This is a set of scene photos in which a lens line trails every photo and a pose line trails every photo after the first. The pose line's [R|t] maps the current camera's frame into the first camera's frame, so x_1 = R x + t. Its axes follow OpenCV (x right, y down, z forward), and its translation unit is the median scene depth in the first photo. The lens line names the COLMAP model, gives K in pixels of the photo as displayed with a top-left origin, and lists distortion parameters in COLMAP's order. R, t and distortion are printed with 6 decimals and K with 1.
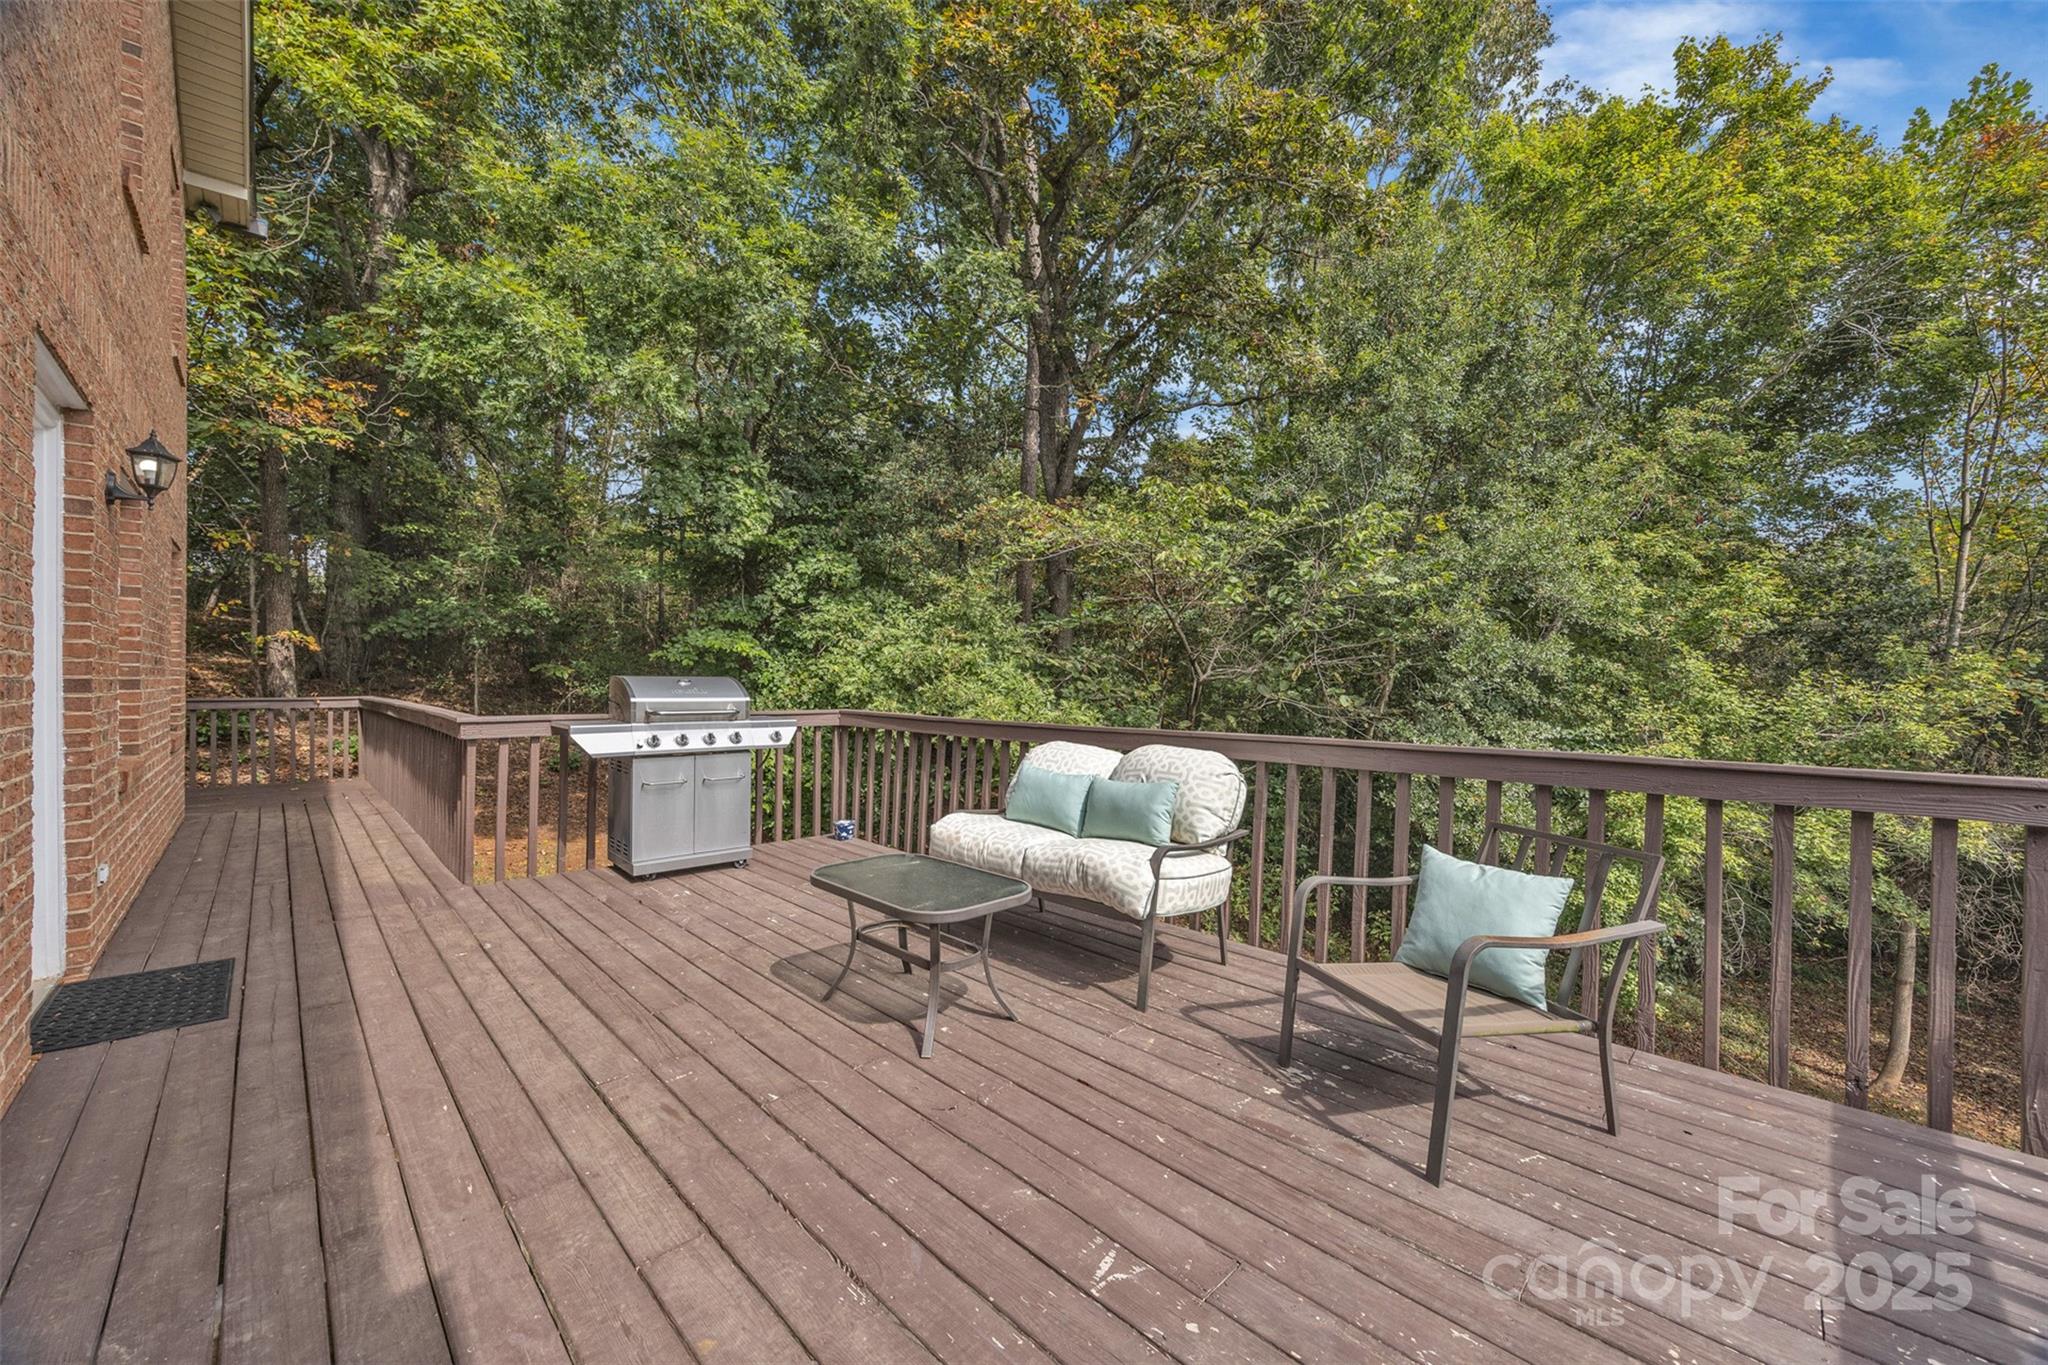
lens RADIAL K [[799.7, 0, 1020.5], [0, 799.7, 684.7], [0, 0, 1]] dist [-0.000596, -0.000017]
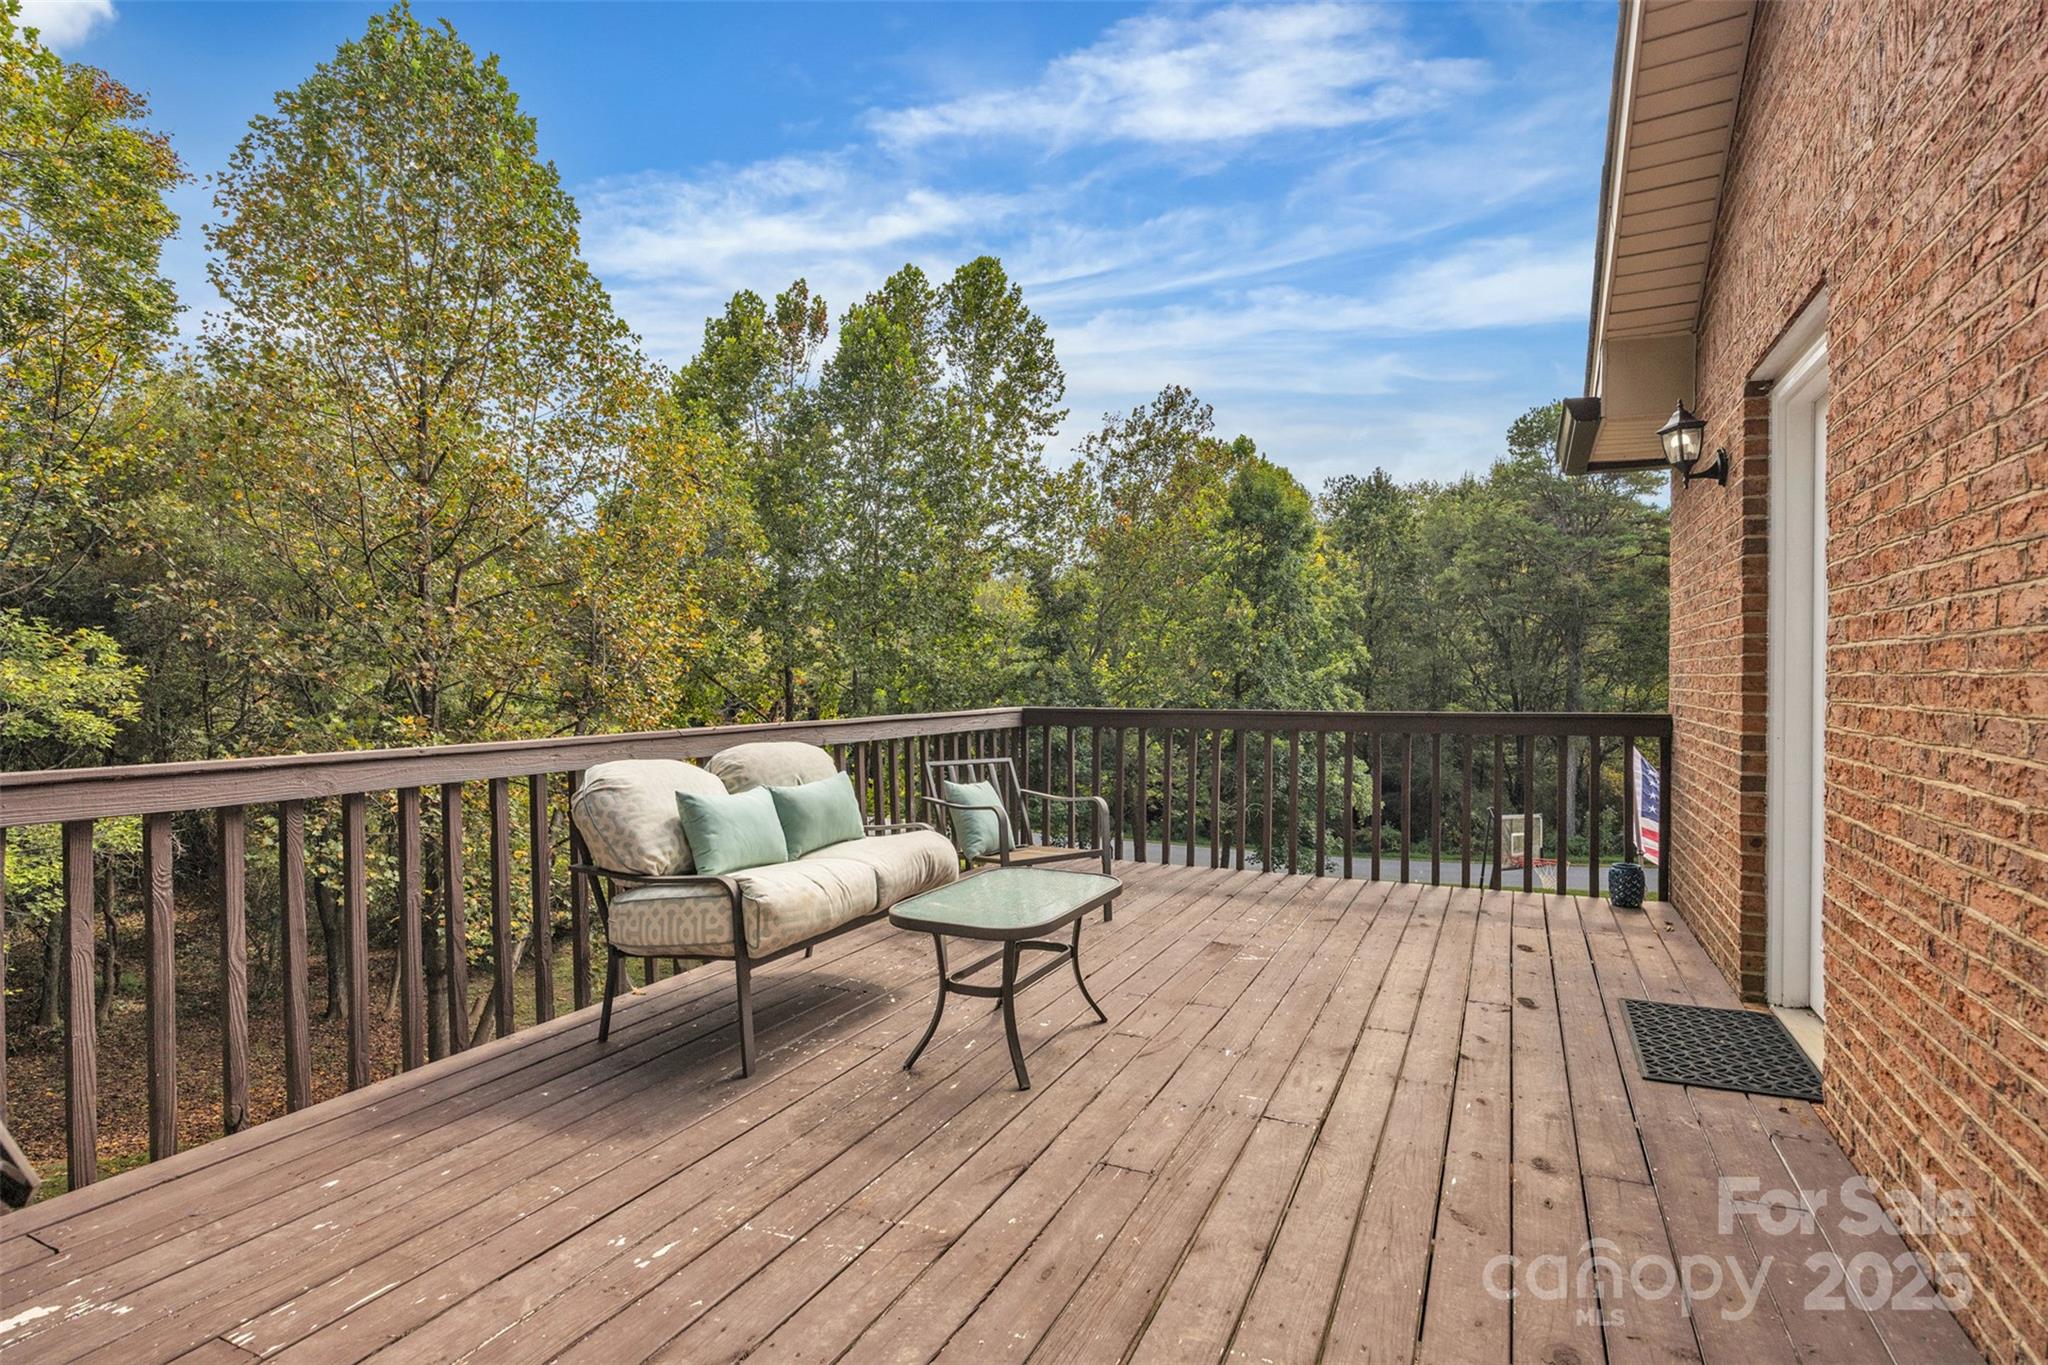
lens RADIAL K [[929.2, 0, 1021.8], [0, 929.2, 687.2], [0, 0, 1]] dist [0.001004, 0.000043]
pose [[-0.323779, -0.015012, 0.946014, -1.286042], [-0.003026, 0.999885, 0.014831, -0.024834], [-0.946128, 0.001940, -0.323788, 1.499654]]
